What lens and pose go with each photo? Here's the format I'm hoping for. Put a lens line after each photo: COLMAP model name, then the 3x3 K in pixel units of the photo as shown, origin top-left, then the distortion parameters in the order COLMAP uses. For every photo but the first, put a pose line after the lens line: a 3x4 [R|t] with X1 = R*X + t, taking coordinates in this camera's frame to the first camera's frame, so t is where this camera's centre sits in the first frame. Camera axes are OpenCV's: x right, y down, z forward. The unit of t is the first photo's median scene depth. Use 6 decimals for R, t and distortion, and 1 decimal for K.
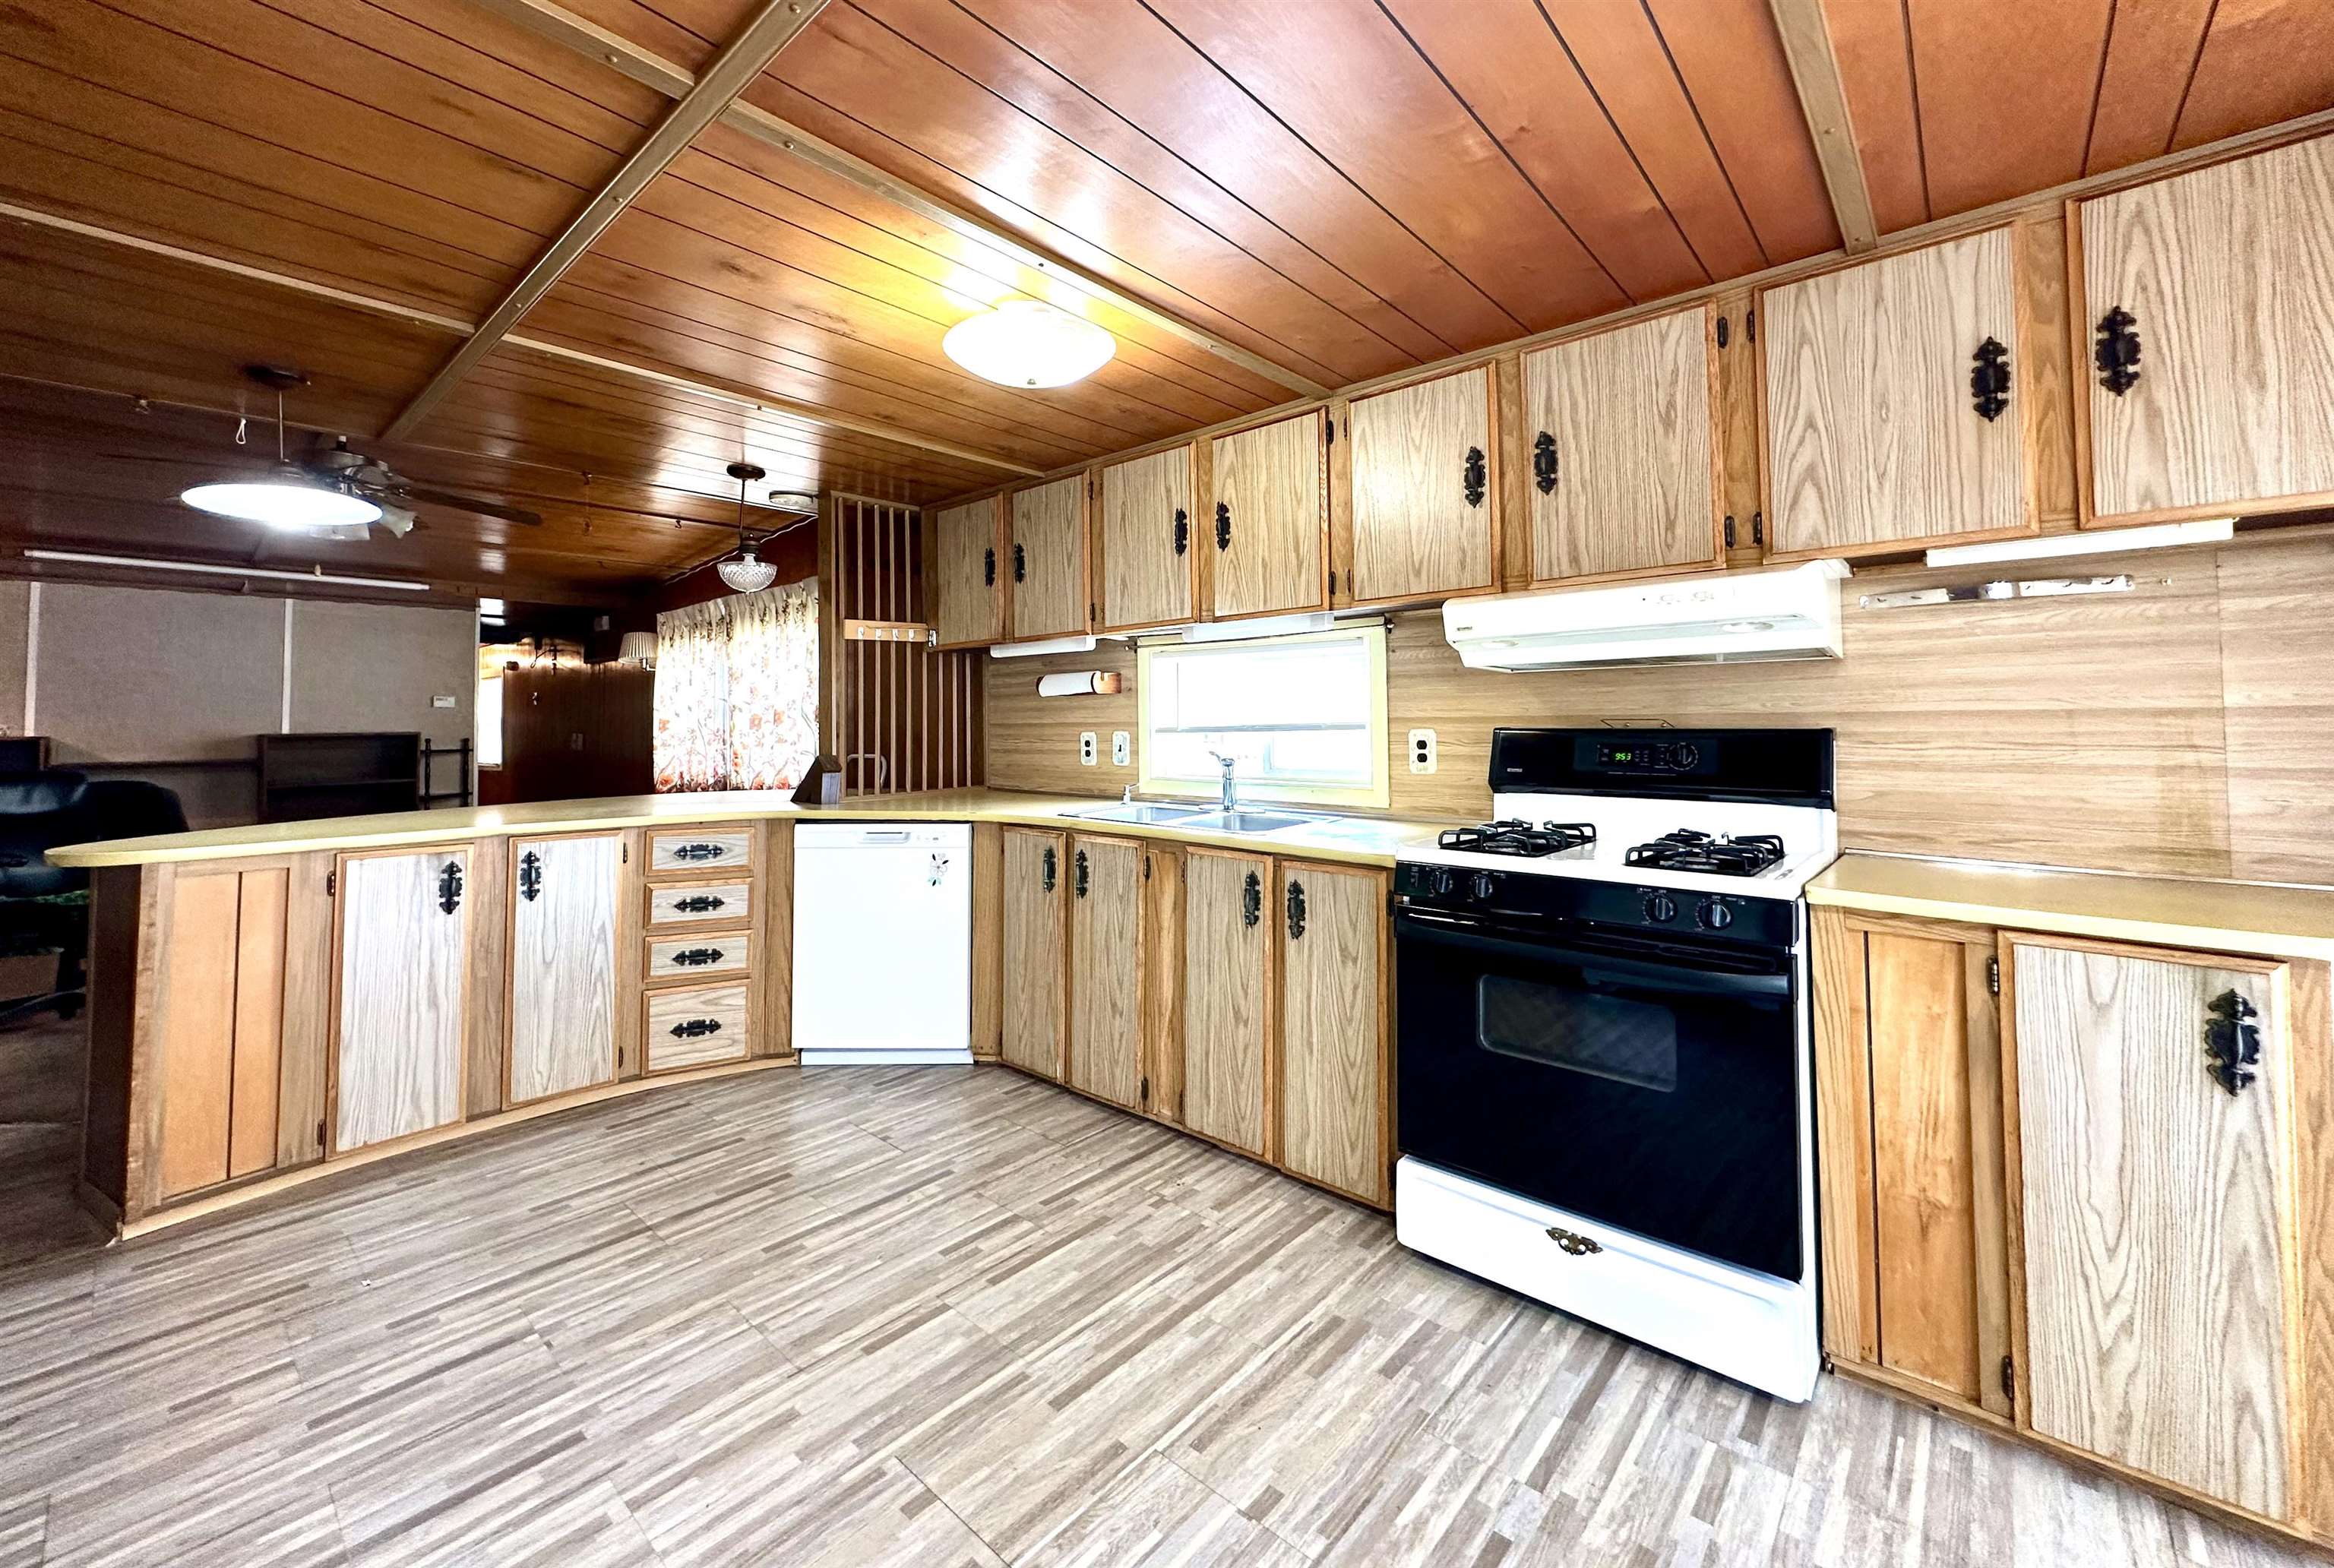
lens RADIAL K [[933.8, 0, 1160.0], [0, 933.8, 695.2], [0, 0, 1]] dist [0.010957, -0.000322]
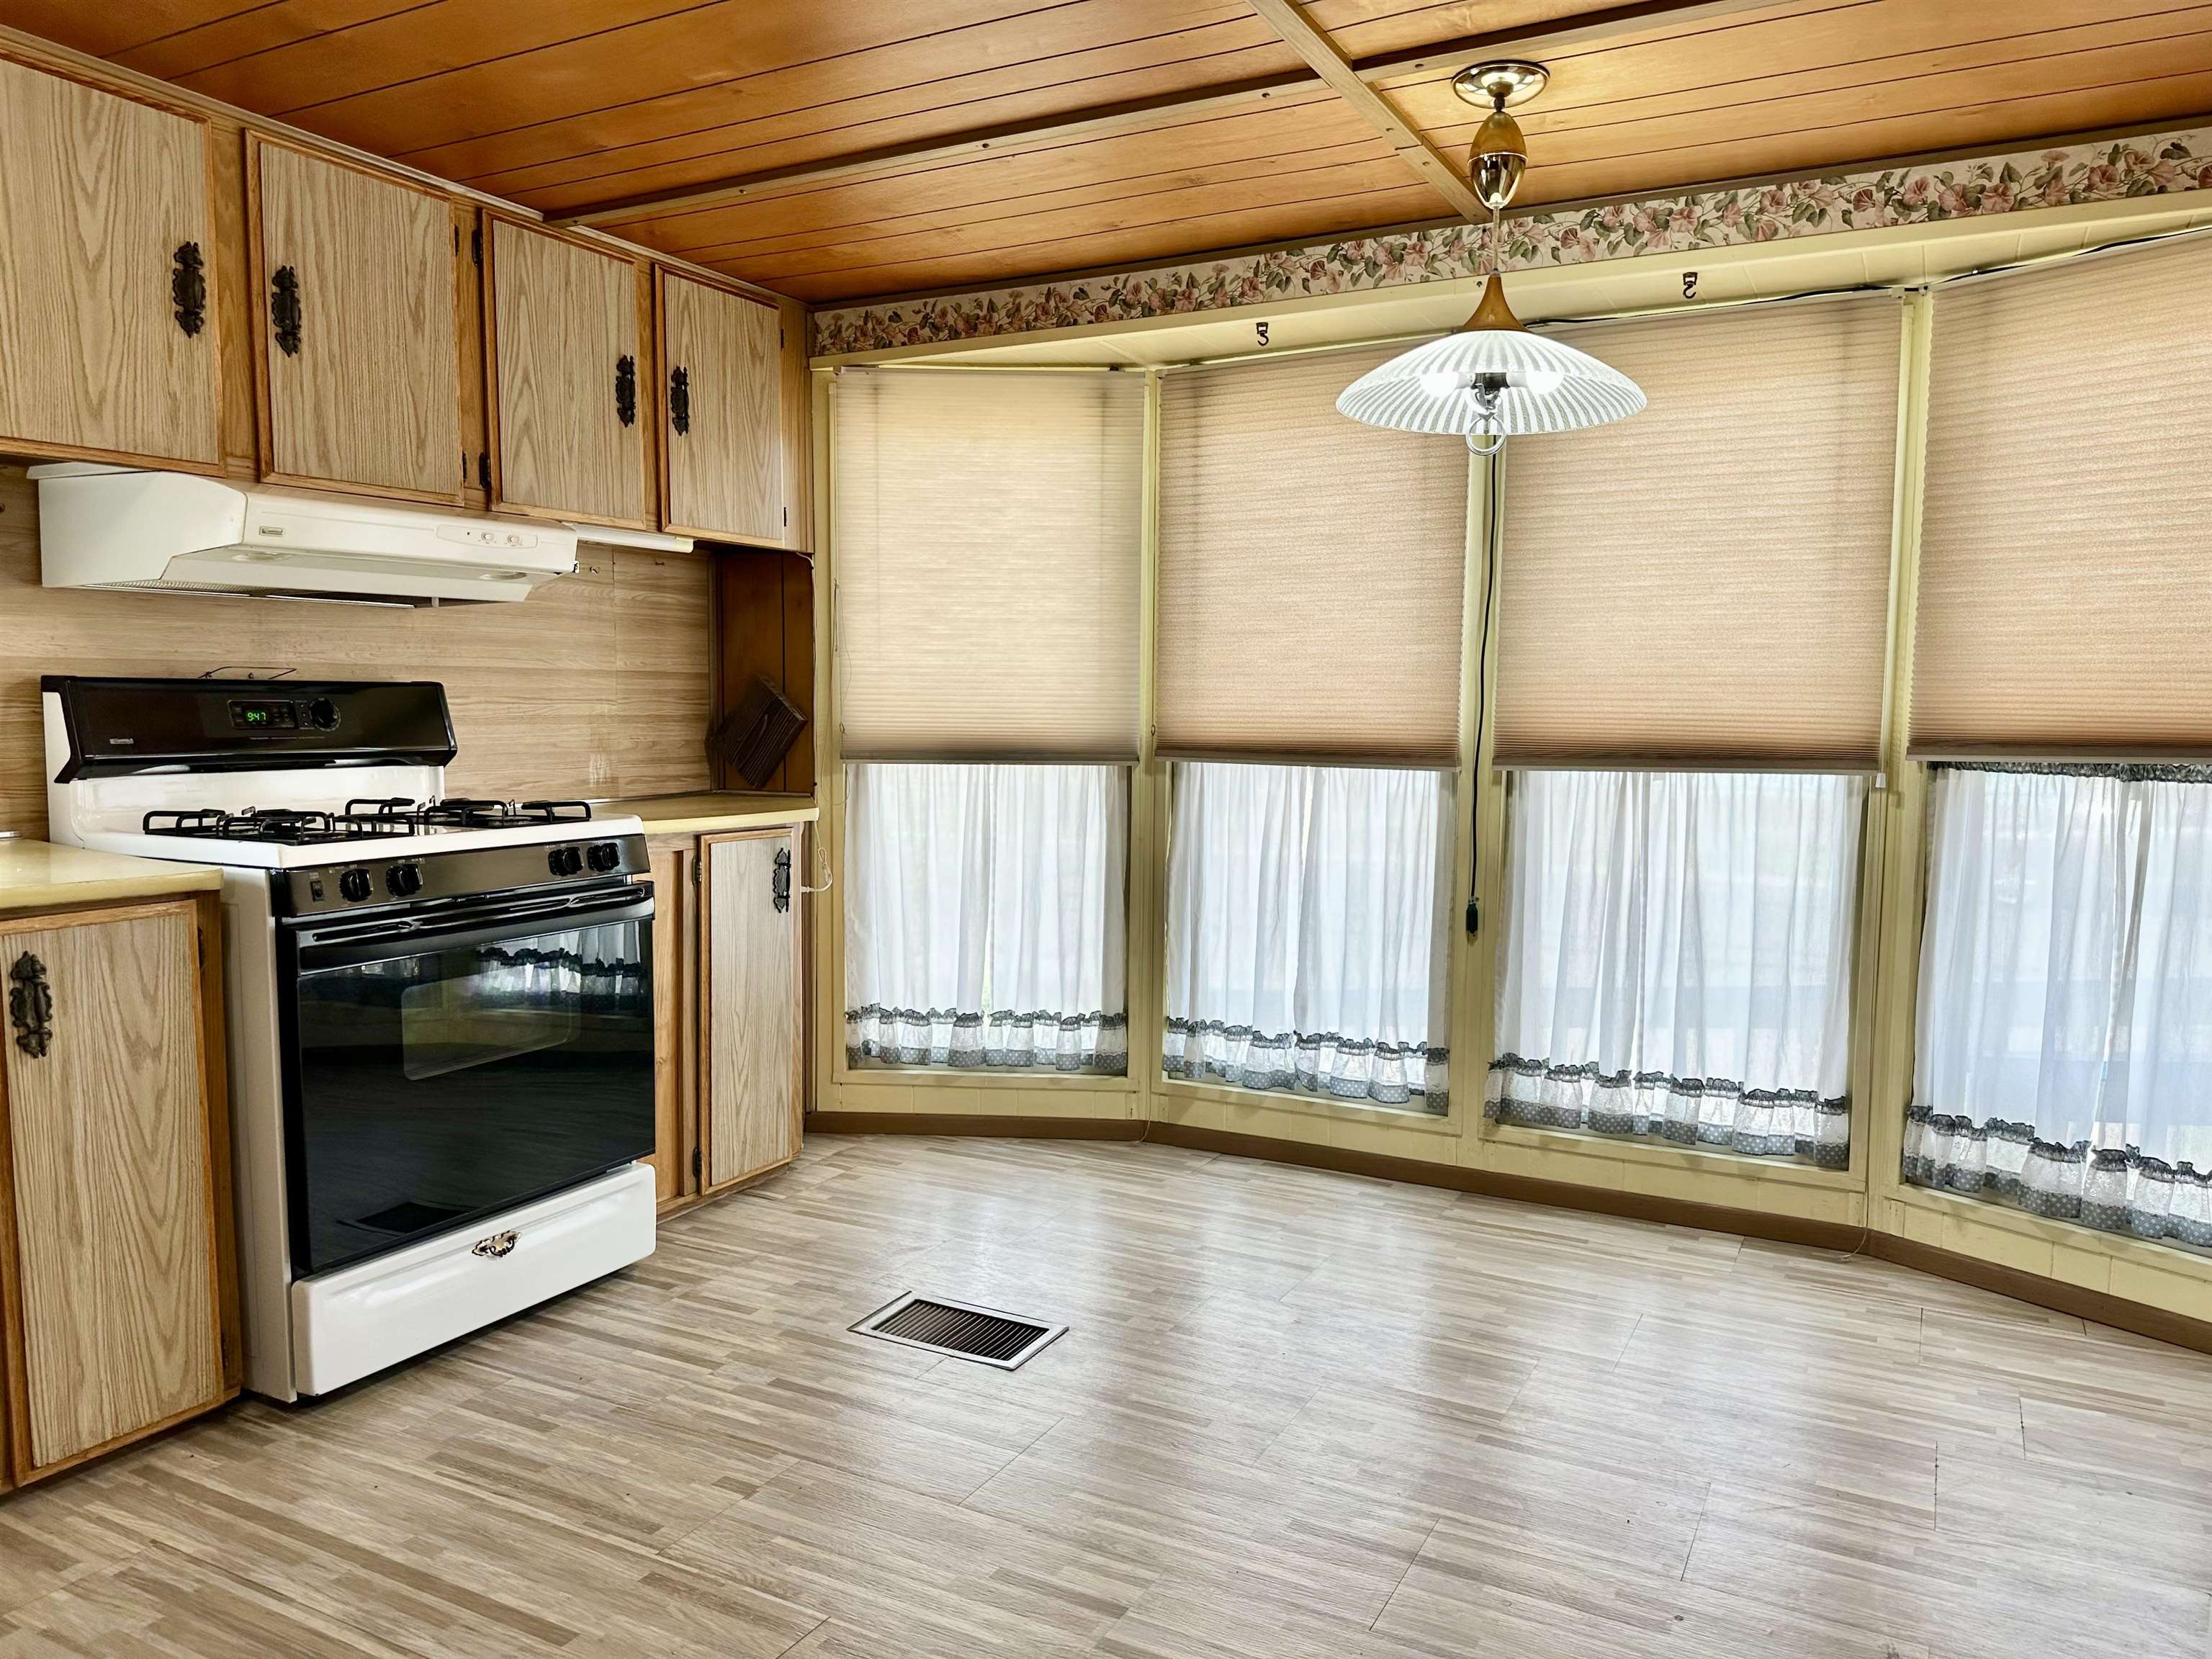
lens RADIAL K [[1573.8, 0, 1105.7], [0, 1573.8, 840.9], [0, 0, 1]] dist [0.034101, -0.040711]
pose [[-0.234699, -0.078955, 0.968856, -1.088965], [-0.030882, 0.996798, 0.073751, 0.058991], [-0.971577, -0.012611, -0.236386, 0.755744]]
